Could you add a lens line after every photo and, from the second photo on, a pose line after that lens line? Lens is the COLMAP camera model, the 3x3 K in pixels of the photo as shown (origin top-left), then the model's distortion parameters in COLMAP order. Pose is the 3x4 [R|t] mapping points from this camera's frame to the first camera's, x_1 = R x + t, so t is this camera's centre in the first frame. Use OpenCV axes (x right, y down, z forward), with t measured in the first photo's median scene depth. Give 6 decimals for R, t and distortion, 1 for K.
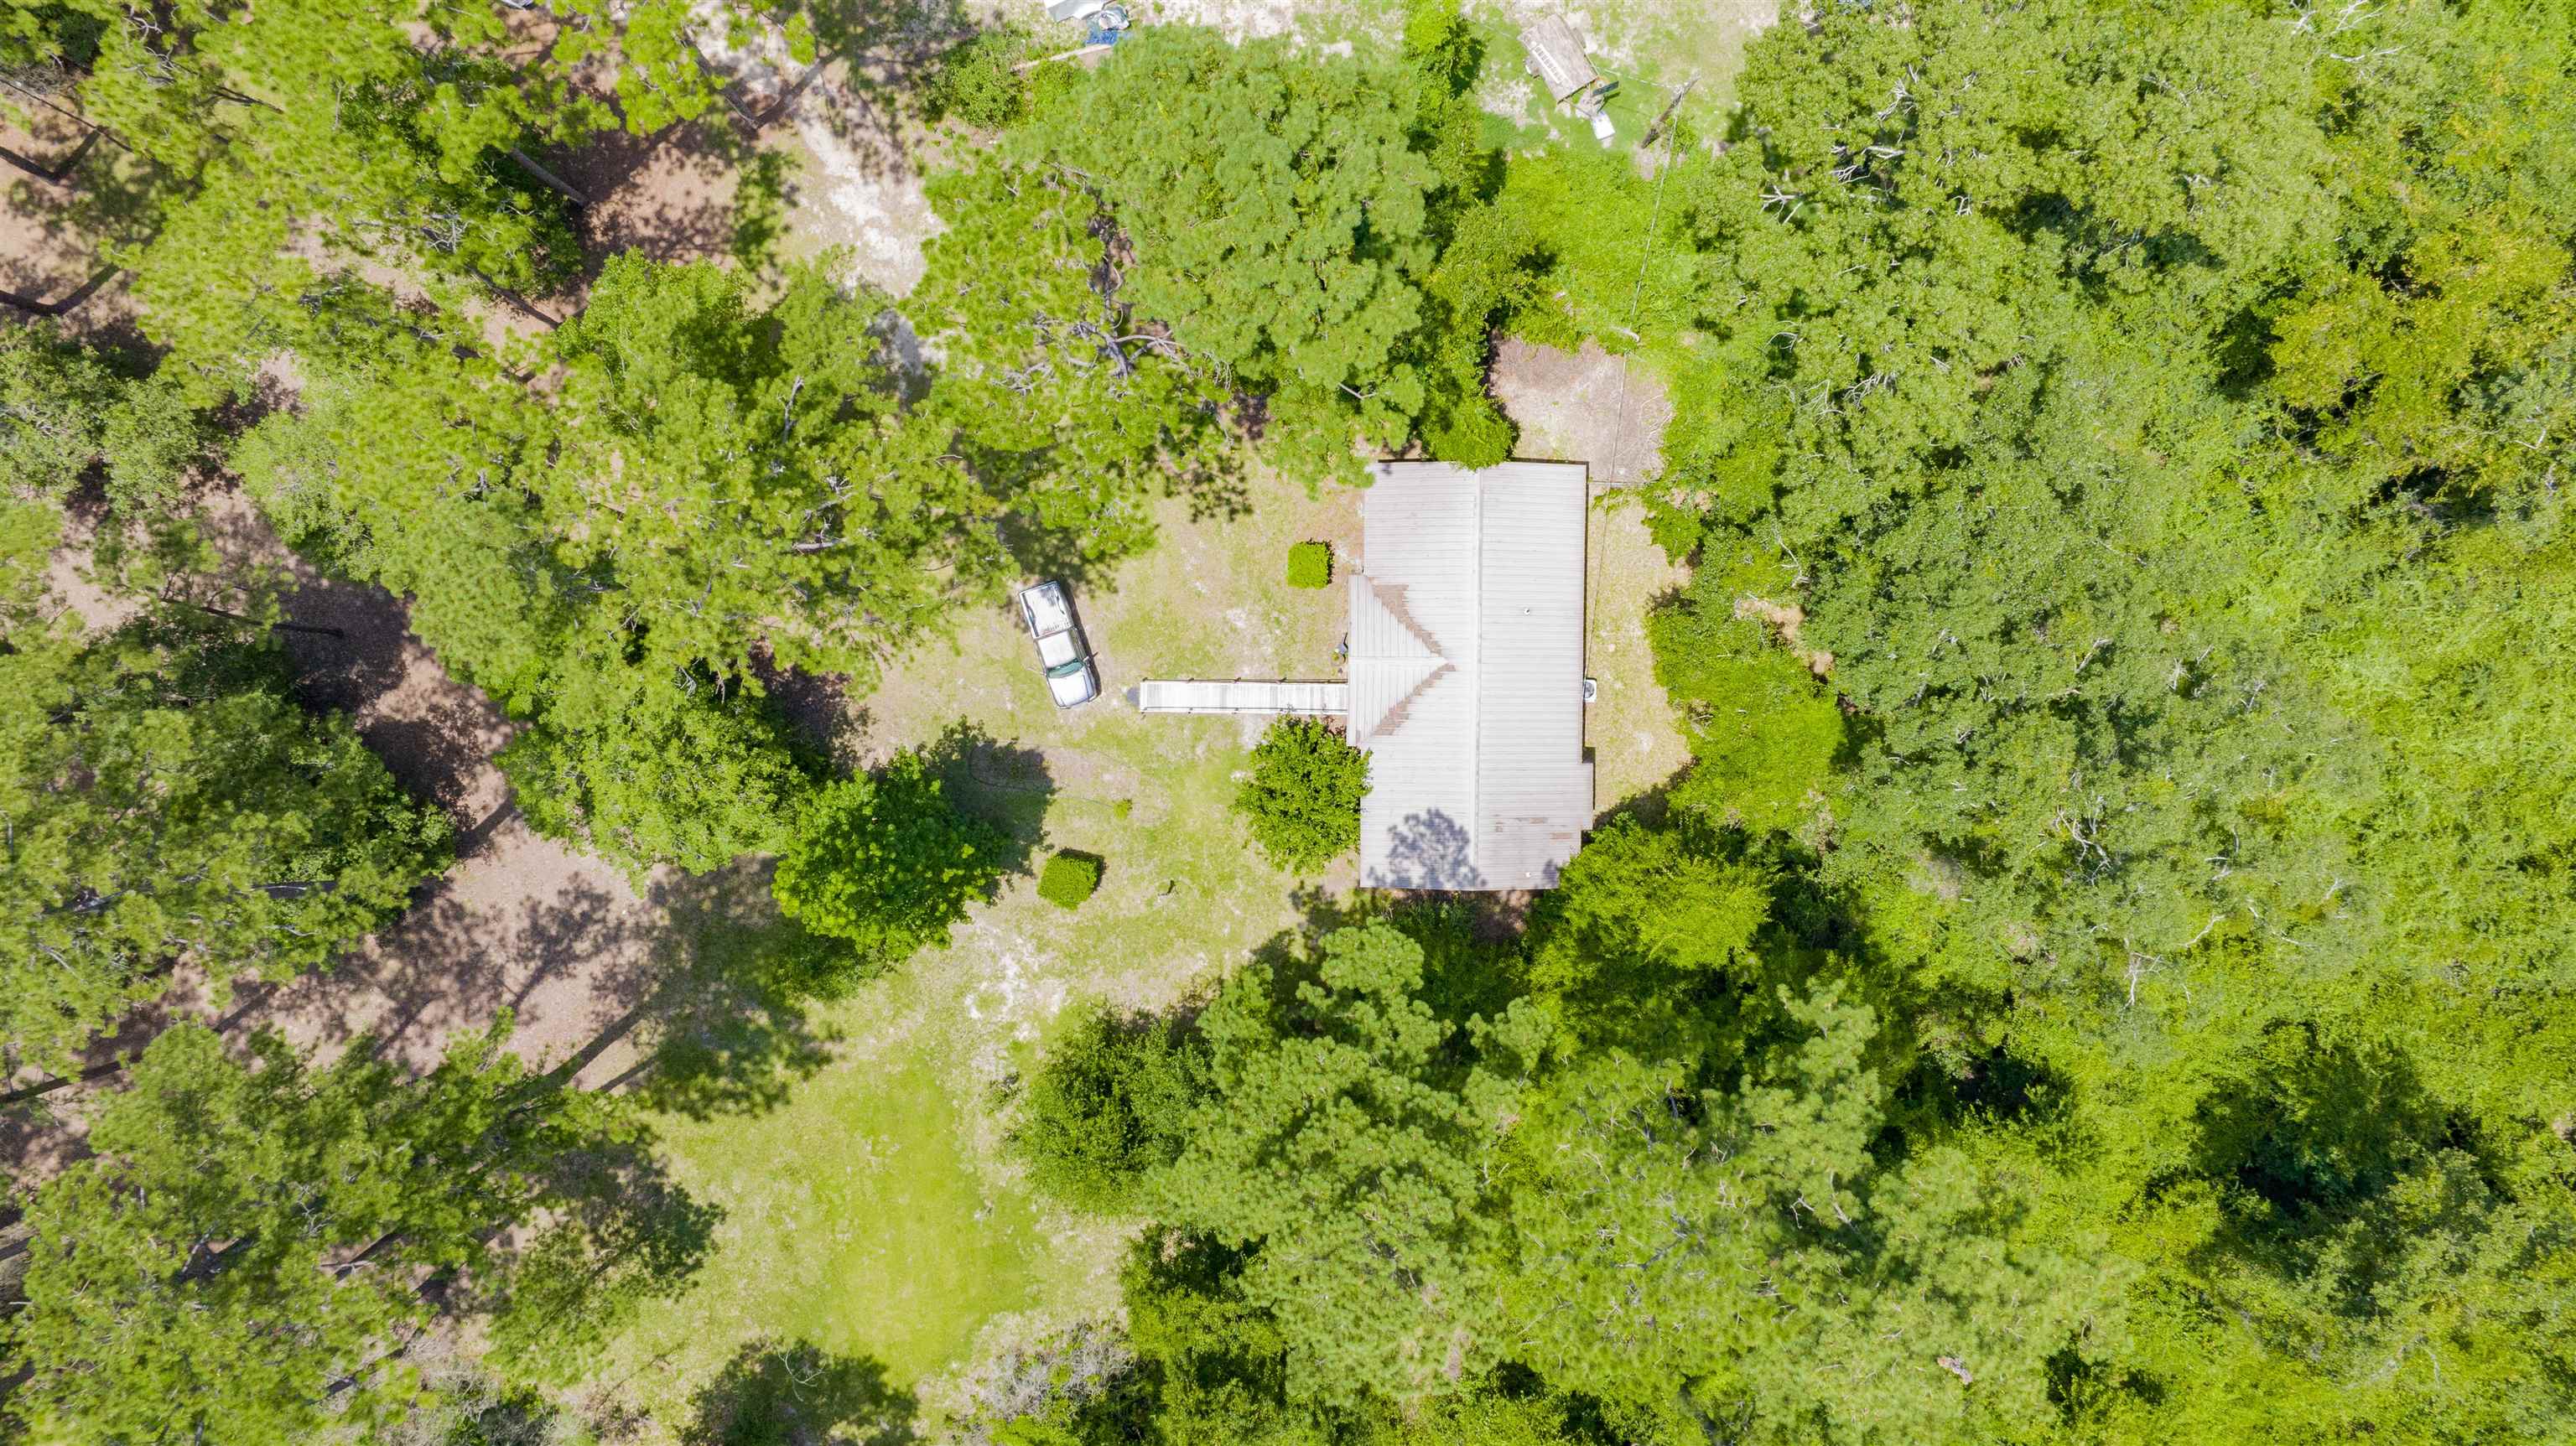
lens RADIAL K [[1835.9, 0, 1283.7], [0, 1835.9, 734.7], [0, 0, 1]] dist [-0.039877, 0.069103]
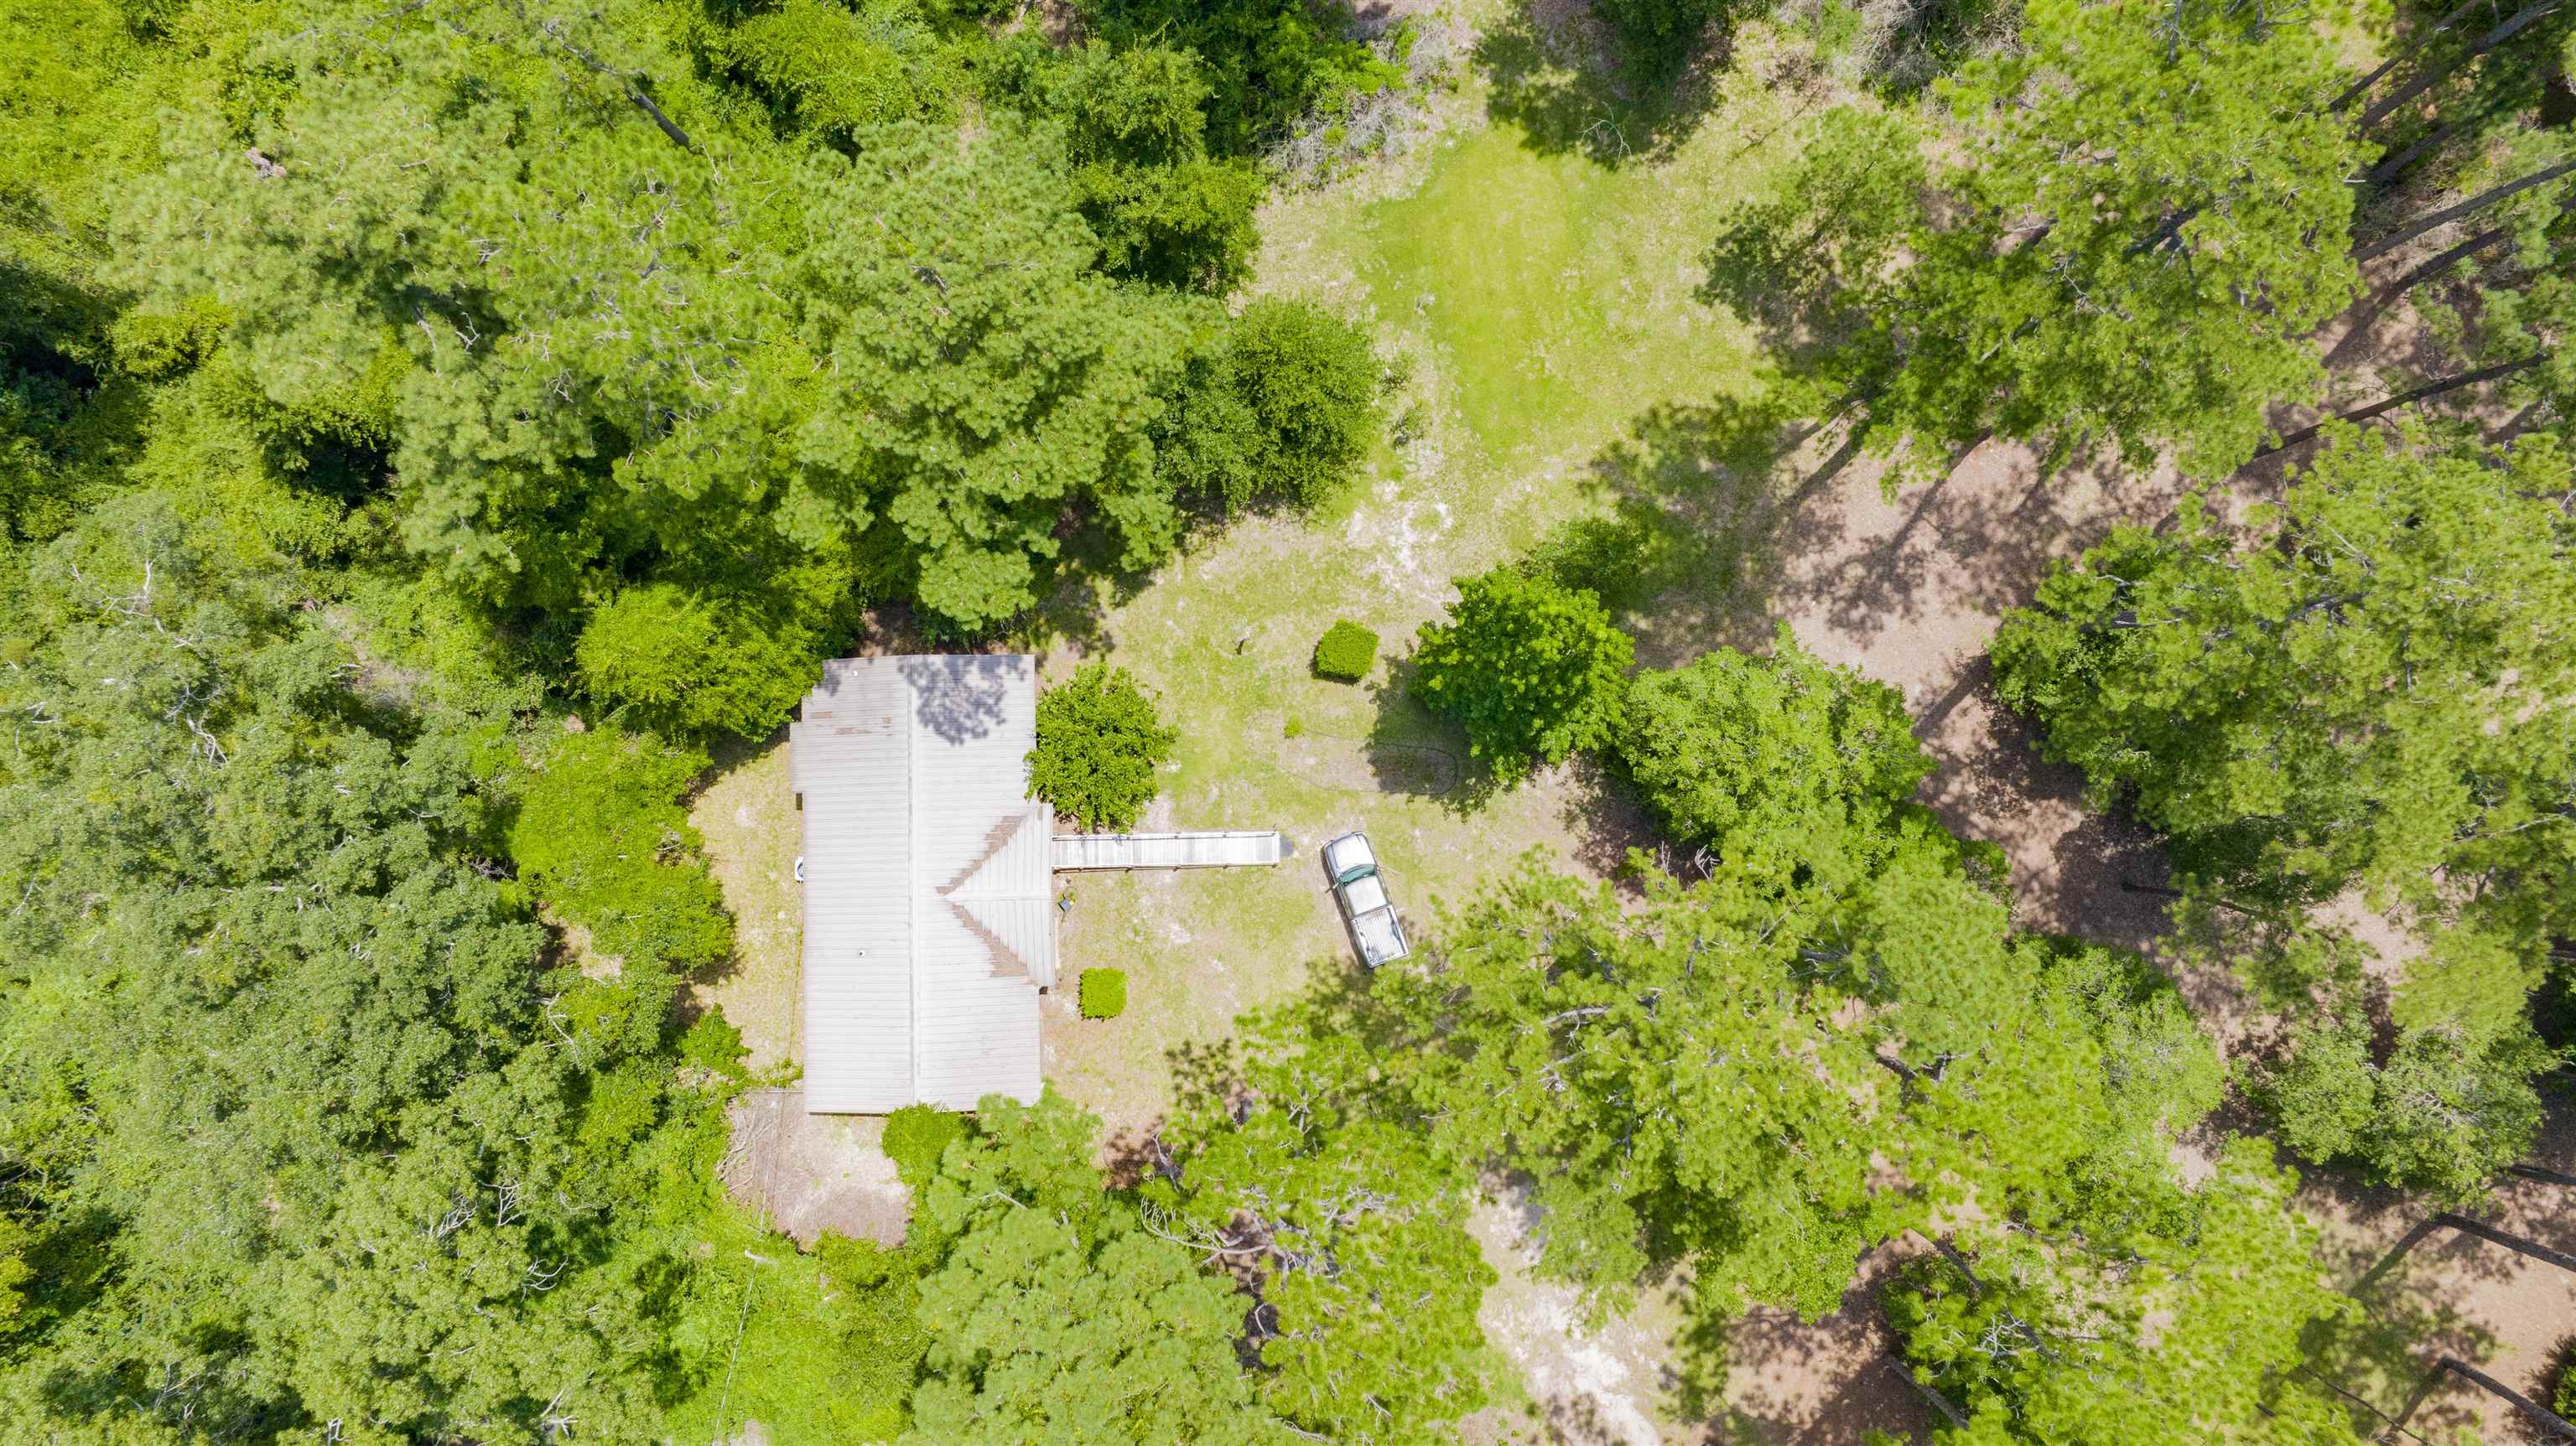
lens RADIAL K [[1835.9, 0, 1293.0], [0, 1835.9, 705.5], [0, 0, 1]] dist [-0.039877, 0.069103]
pose [[-0.999472, 0.030412, -0.011424, -0.079963], [-0.030876, -0.998602, 0.042915, 0.012652], [-0.010103, 0.043245, 0.999013, 0.054638]]
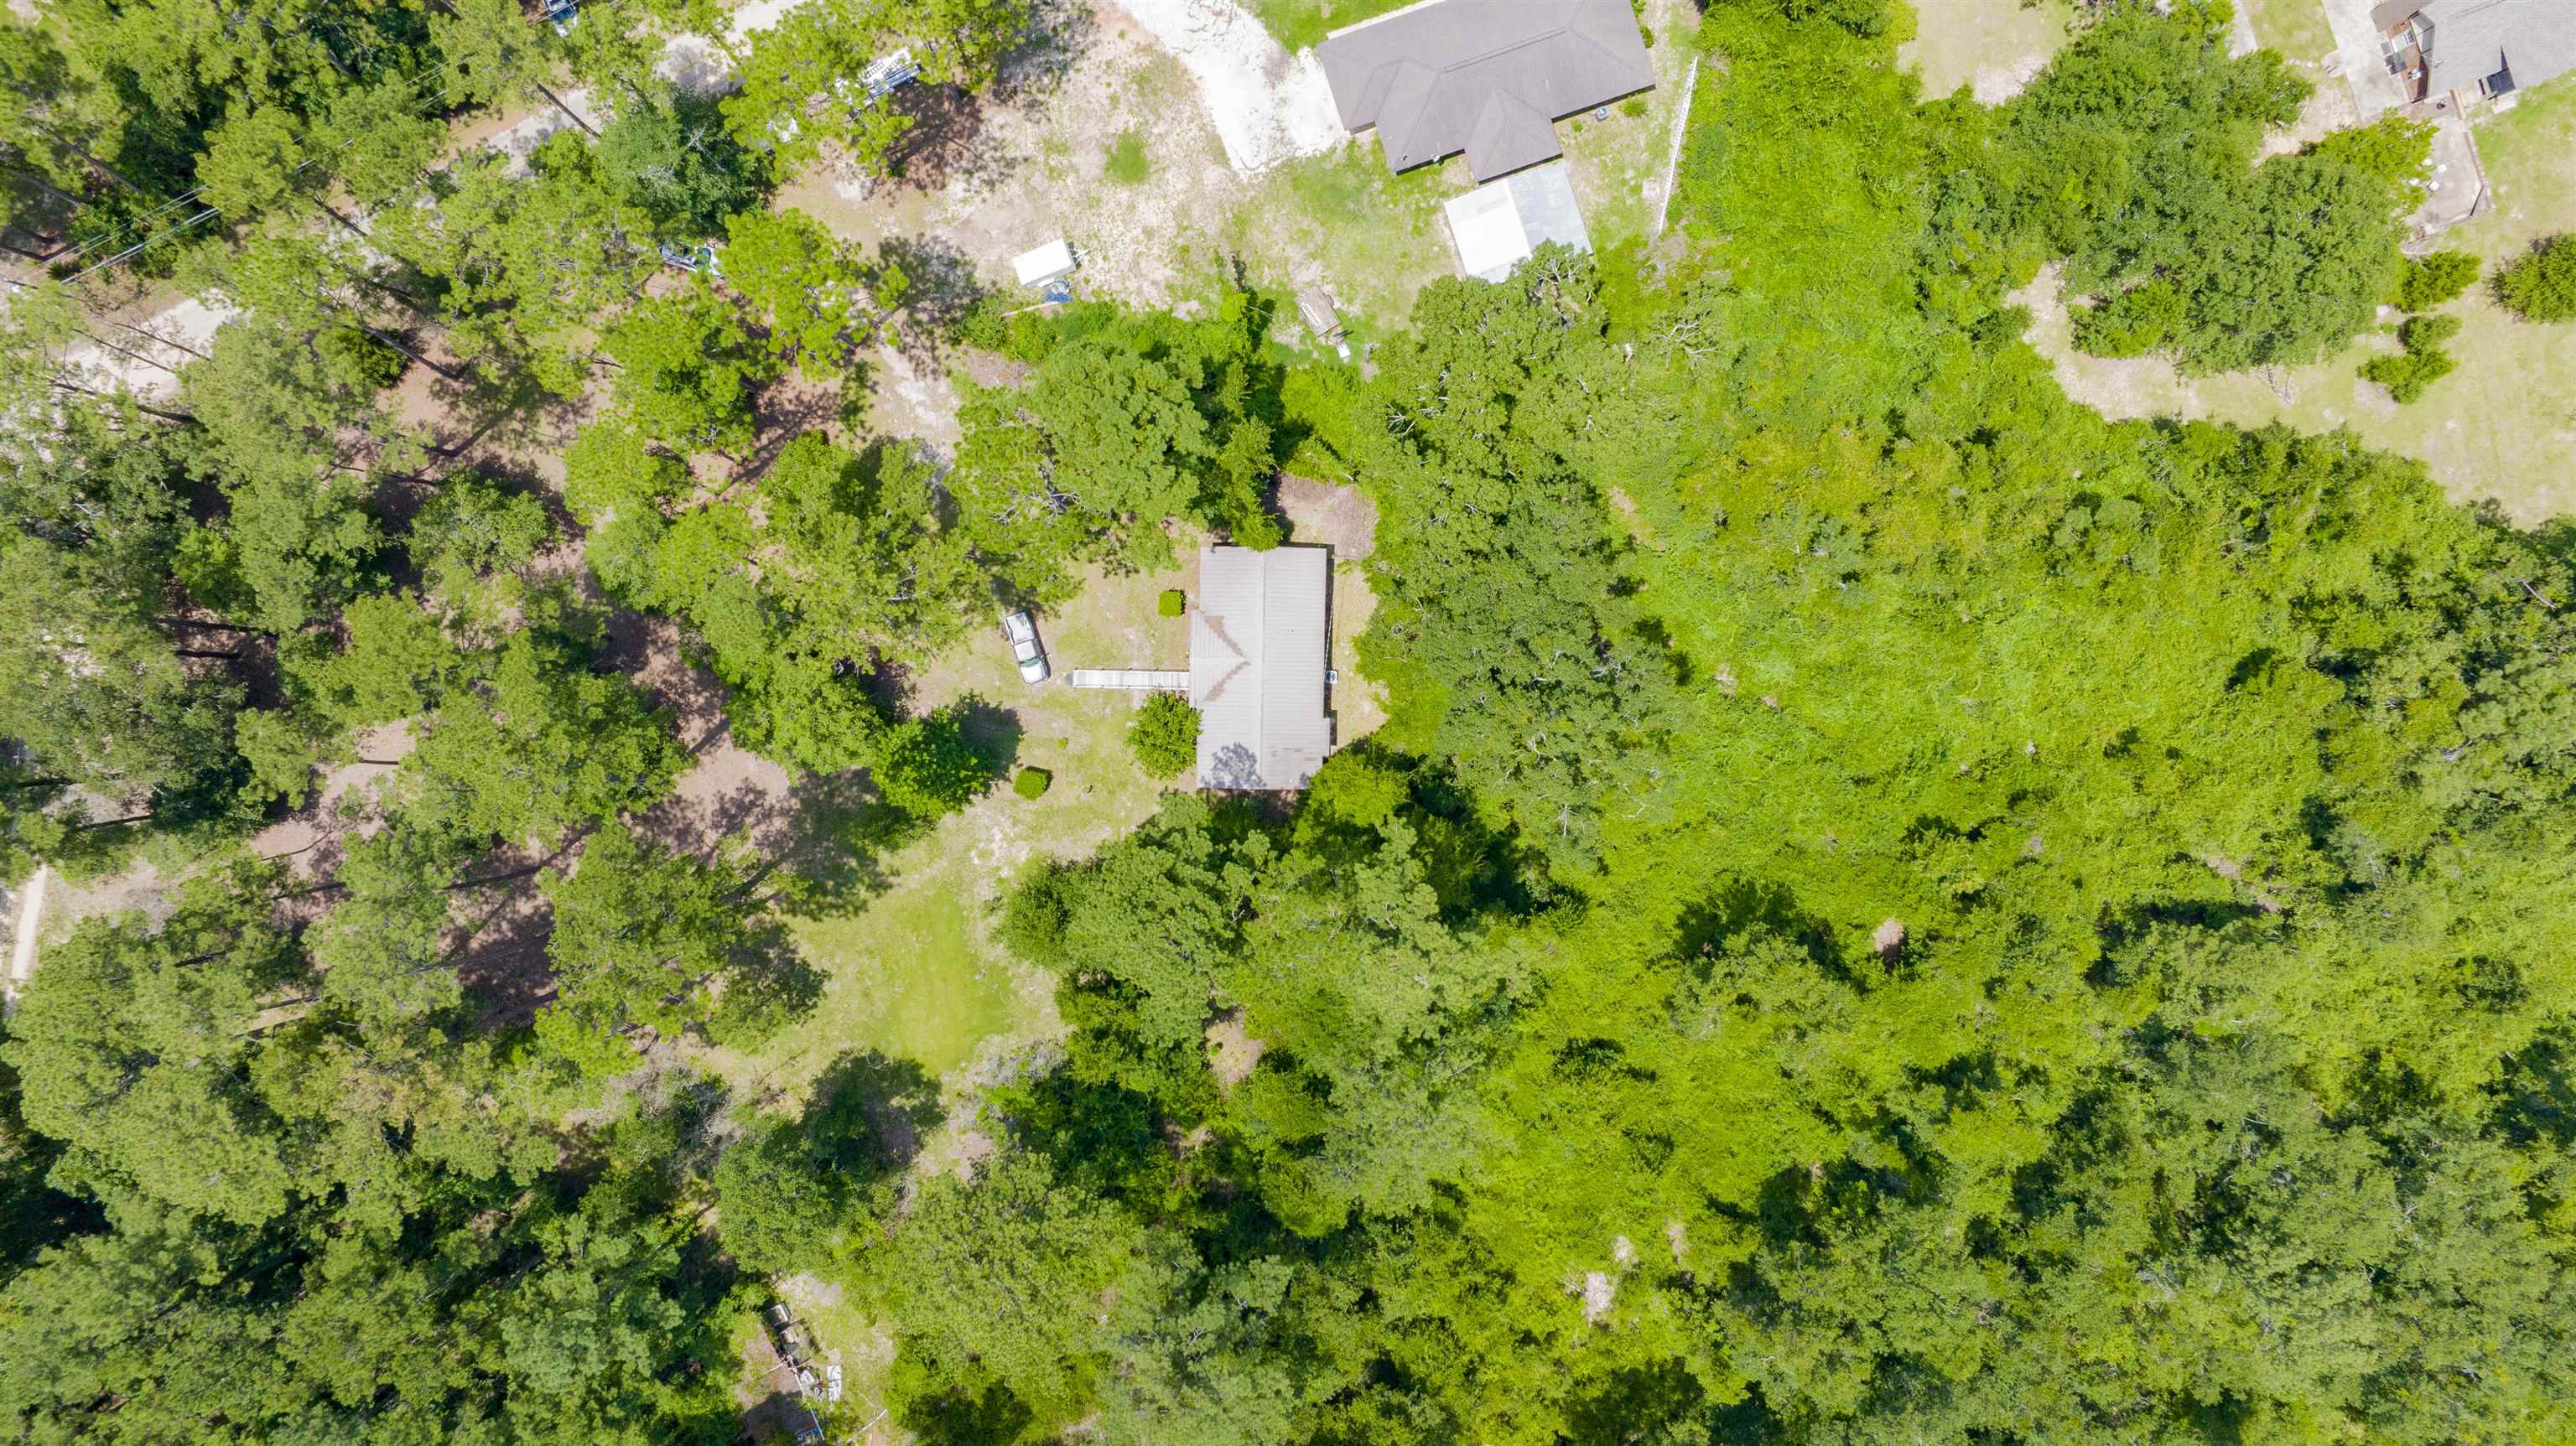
lens RADIAL K [[1835.9, 0, 1283.5], [0, 1835.9, 735.1], [0, 0, 1]] dist [-0.039877, 0.069103]
pose [[0.999952, 0.007929, 0.005714, 0.114506], [-0.007939, 0.999967, 0.001773, 0.029080], [-0.005700, -0.001818, 0.999982, -0.757260]]
